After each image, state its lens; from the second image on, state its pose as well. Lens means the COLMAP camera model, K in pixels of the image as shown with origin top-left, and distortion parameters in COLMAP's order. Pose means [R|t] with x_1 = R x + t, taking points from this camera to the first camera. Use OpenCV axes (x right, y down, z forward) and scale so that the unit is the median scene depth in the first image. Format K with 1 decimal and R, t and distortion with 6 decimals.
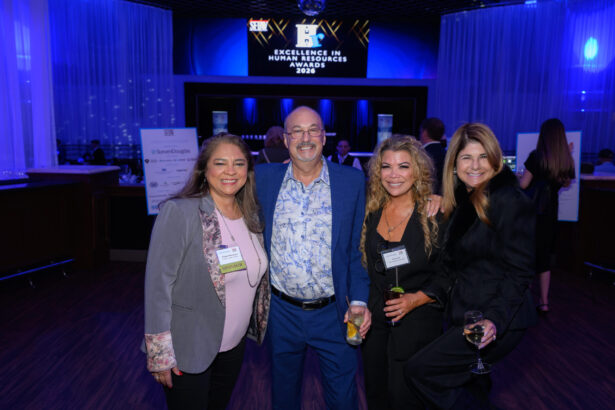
lens RADIAL K [[547.2, 0, 296.3], [0, 547.2, 198.0], [0, 0, 1]] dist [0.068279, 0.010449]
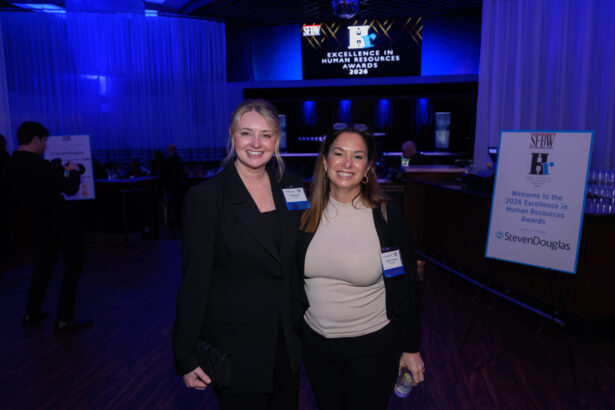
lens RADIAL K [[538.5, 0, 305.5], [0, 538.5, 203.9], [0, 0, 1]] dist [0.027099, 0.006193]
pose [[0.974064, 0.004342, -0.226233, 0.148114], [-0.001901, 0.999938, 0.011006, -0.000119], [0.226267, -0.010291, 0.974011, 0.012464]]
